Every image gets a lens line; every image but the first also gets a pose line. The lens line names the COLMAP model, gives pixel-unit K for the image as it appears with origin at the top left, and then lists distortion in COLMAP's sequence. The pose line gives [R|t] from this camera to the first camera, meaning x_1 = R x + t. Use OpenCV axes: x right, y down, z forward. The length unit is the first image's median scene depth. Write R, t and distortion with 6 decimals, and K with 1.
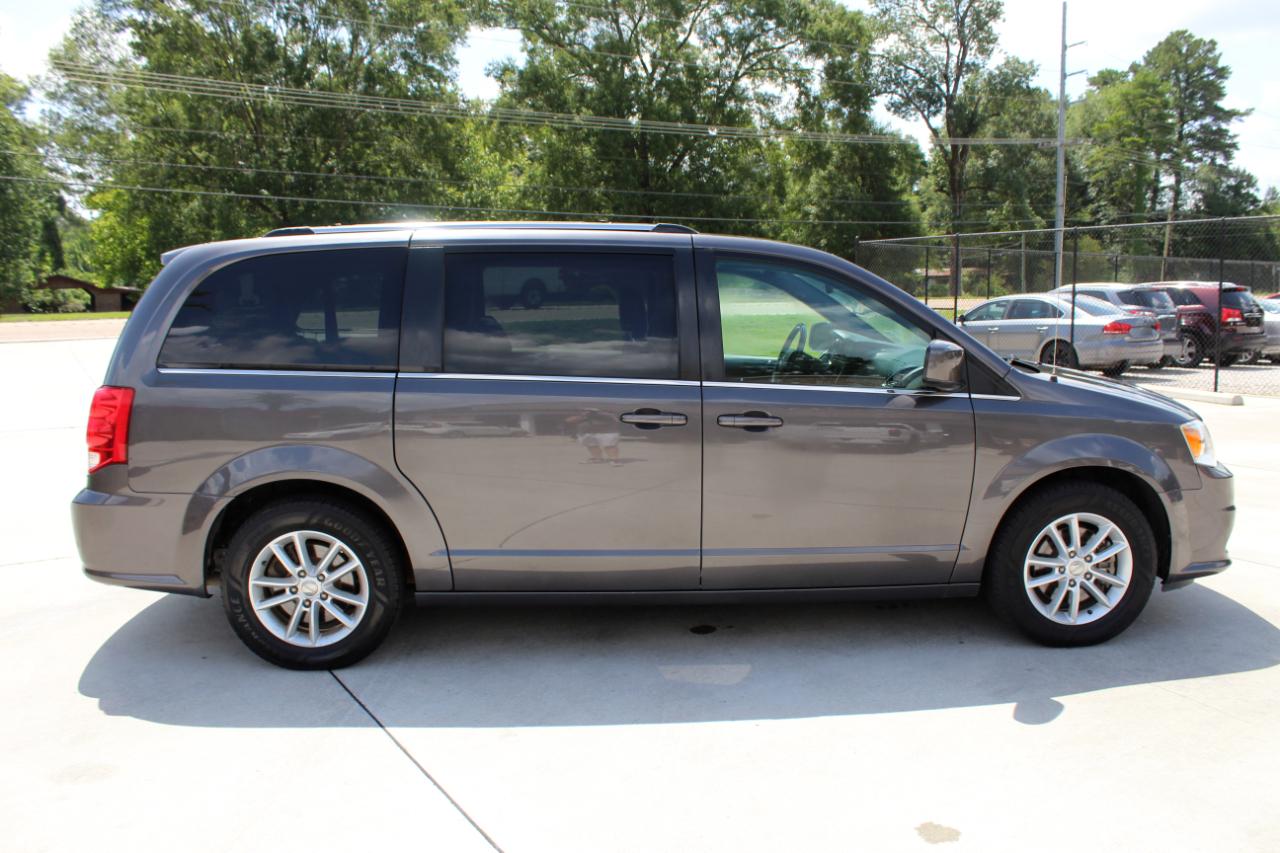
lens RADIAL K [[1061.6, 0, 654.2], [0, 1061.6, 424.7], [0, 0, 1]] dist [-0.165270, 0.146154]
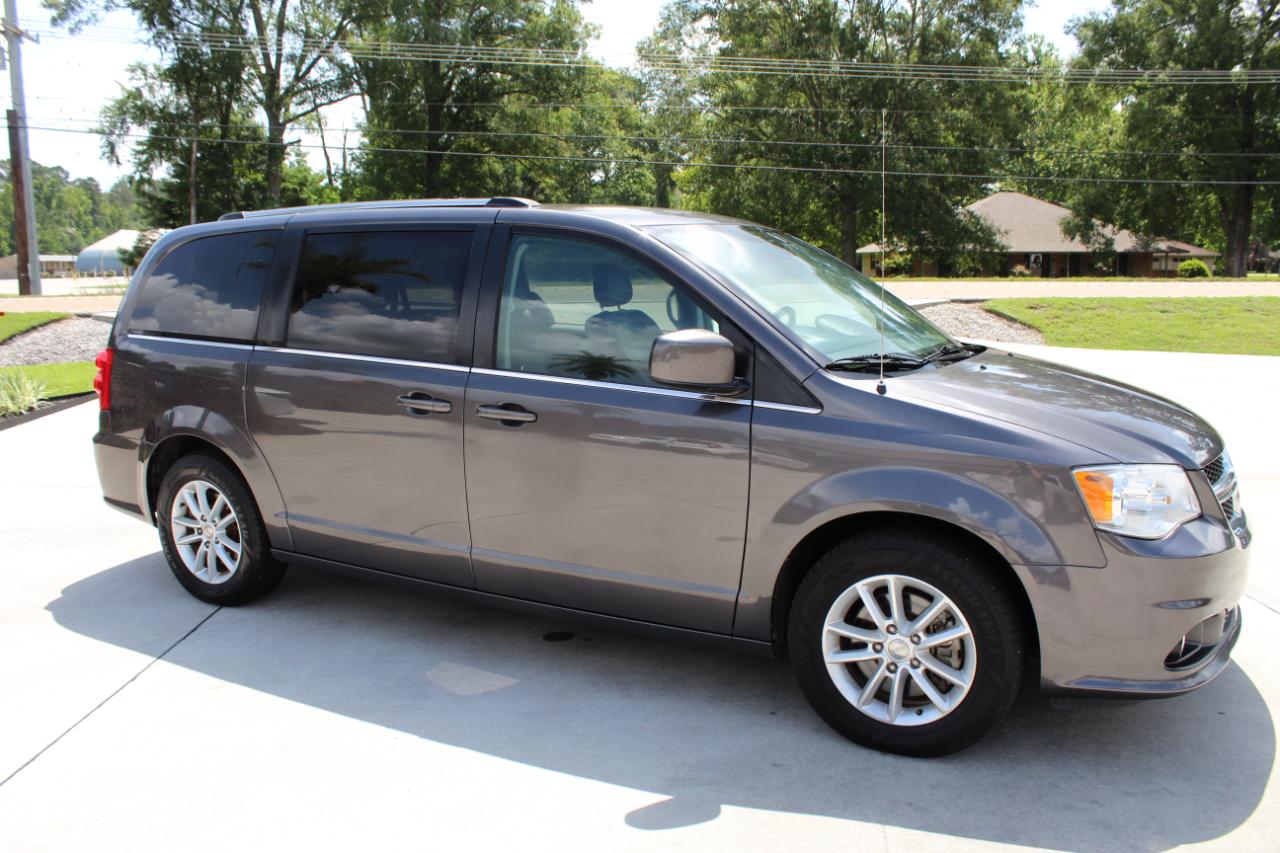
lens RADIAL K [[1061.6, 0, 633.4], [0, 1061.6, 427.6], [0, 0, 1]] dist [-0.165270, 0.146154]
pose [[0.845096, 0.081820, -0.528317, 0.039202], [-0.065707, 0.996623, 0.049241, -0.002585], [0.530562, -0.006899, 0.847618, 0.017212]]
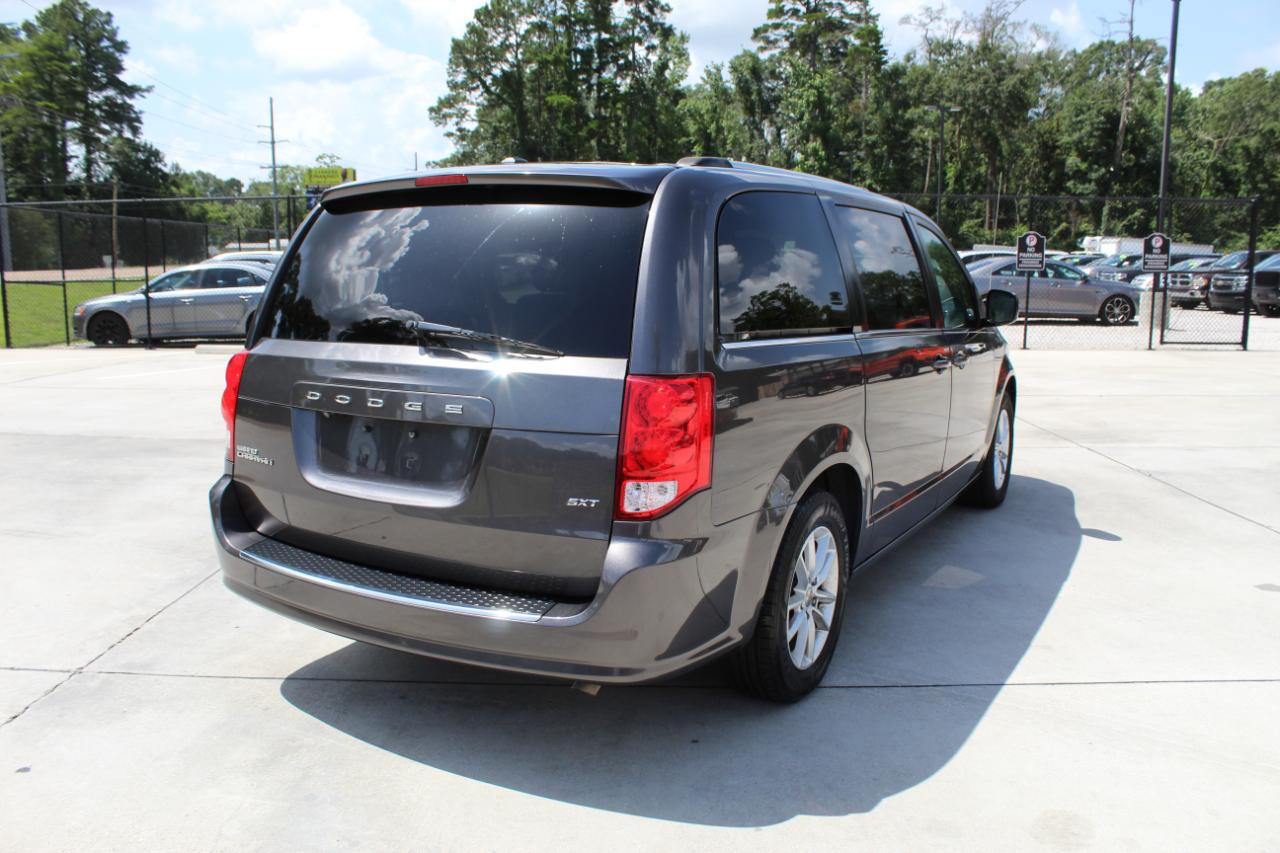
lens RADIAL K [[1061.6, 0, 637.1], [0, 1061.6, 421.1], [0, 0, 1]] dist [-0.165270, 0.146154]
pose [[0.537586, -0.121047, 0.834475, -0.066369], [0.101928, 0.991714, 0.078192, -0.004060], [-0.837025, 0.043021, 0.545470, 0.038820]]
